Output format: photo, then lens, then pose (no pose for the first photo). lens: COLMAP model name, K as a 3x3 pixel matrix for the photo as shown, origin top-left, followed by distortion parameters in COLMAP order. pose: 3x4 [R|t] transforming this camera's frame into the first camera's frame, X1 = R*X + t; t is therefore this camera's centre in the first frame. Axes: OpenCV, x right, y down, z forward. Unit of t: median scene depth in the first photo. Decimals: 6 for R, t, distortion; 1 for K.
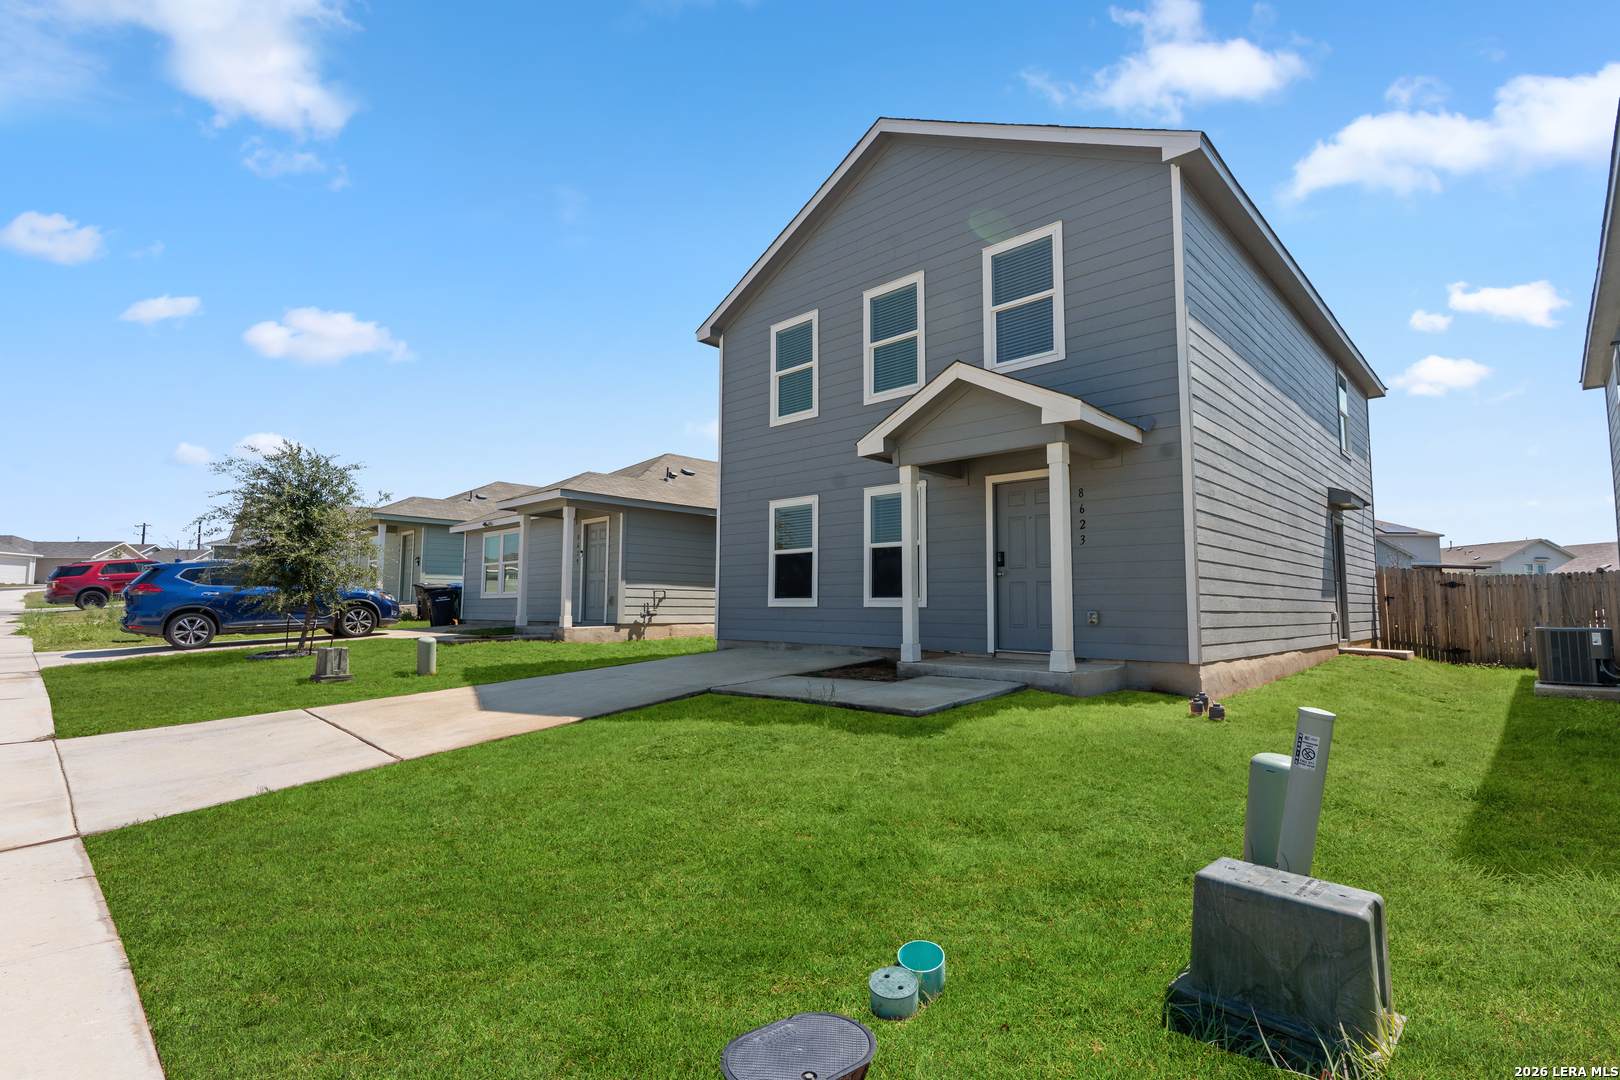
lens RADIAL K [[764.6, 0, 804.8], [0, 764.6, 541.0], [0, 0, 1]] dist [0.001362, 0.000458]
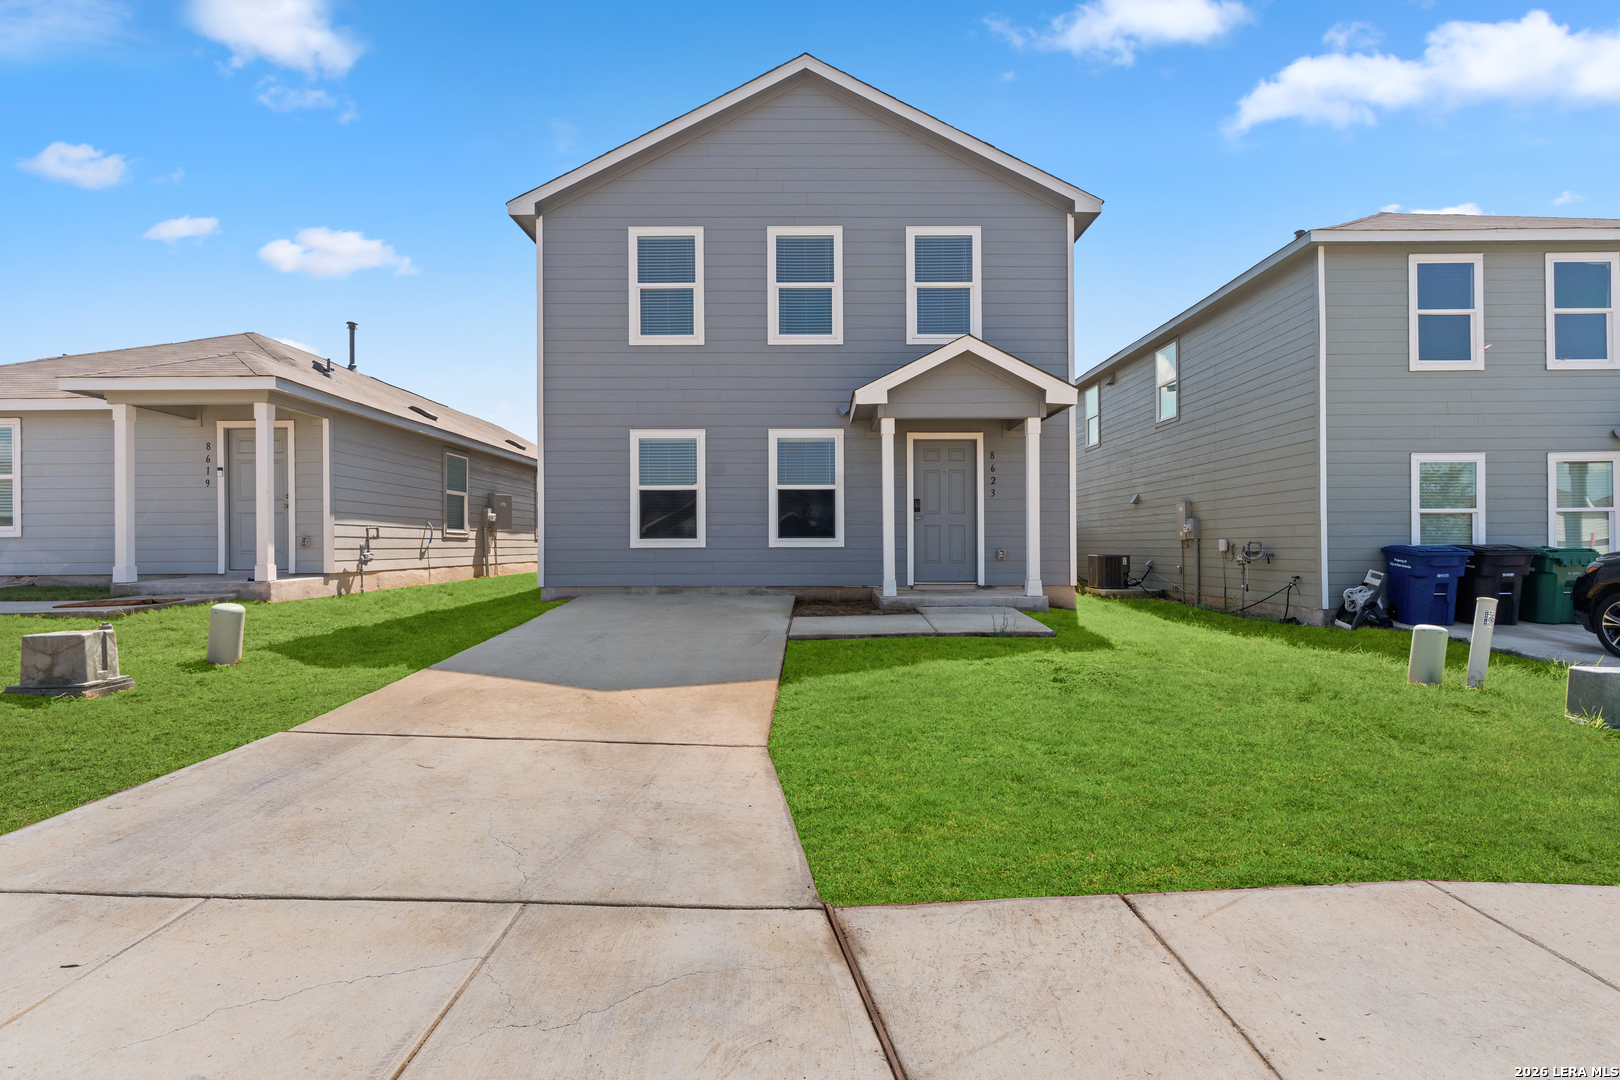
lens RADIAL K [[764.6, 0, 805.1], [0, 764.6, 540.9], [0, 0, 1]] dist [0.001362, 0.000458]
pose [[0.718084, -0.004903, 0.695939, -0.531107], [-0.052629, 0.996729, 0.061326, 0.011988], [-0.693963, -0.080664, 0.715478, 0.217874]]
